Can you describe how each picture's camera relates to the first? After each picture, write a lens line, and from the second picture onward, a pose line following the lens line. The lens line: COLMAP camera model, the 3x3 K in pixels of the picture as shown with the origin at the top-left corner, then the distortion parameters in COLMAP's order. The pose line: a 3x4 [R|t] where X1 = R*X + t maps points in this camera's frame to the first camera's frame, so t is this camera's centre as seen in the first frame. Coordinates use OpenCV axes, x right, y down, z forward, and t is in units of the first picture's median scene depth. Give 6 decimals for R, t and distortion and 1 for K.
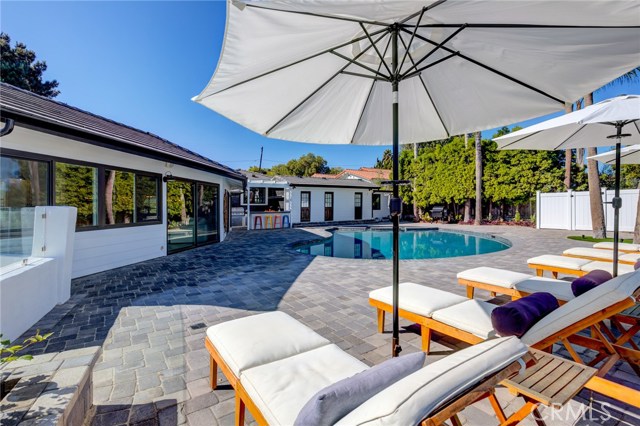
lens RADIAL K [[294.0, 0, 320.1], [0, 294.0, 209.5], [0, 0, 1]] dist [-0.002993, -0.000313]
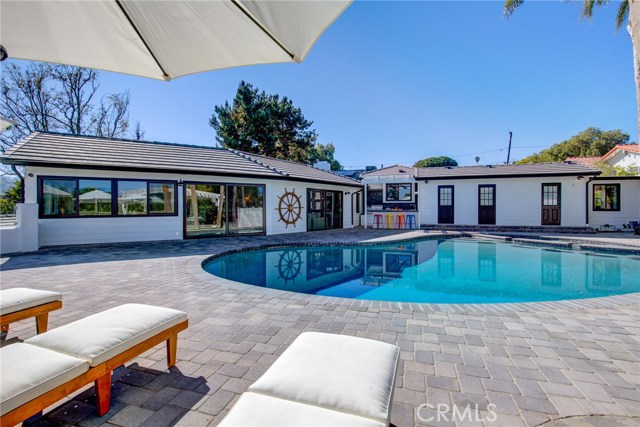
lens RADIAL K [[294.0, 0, 327.2], [0, 294.0, 201.5], [0, 0, 1]] dist [-0.002993, -0.000313]
pose [[0.623023, 0.000189, -0.782203, 0.340420], [-0.013402, 0.999856, -0.010434, -0.005120], [0.782089, 0.016984, 0.622936, 0.235673]]
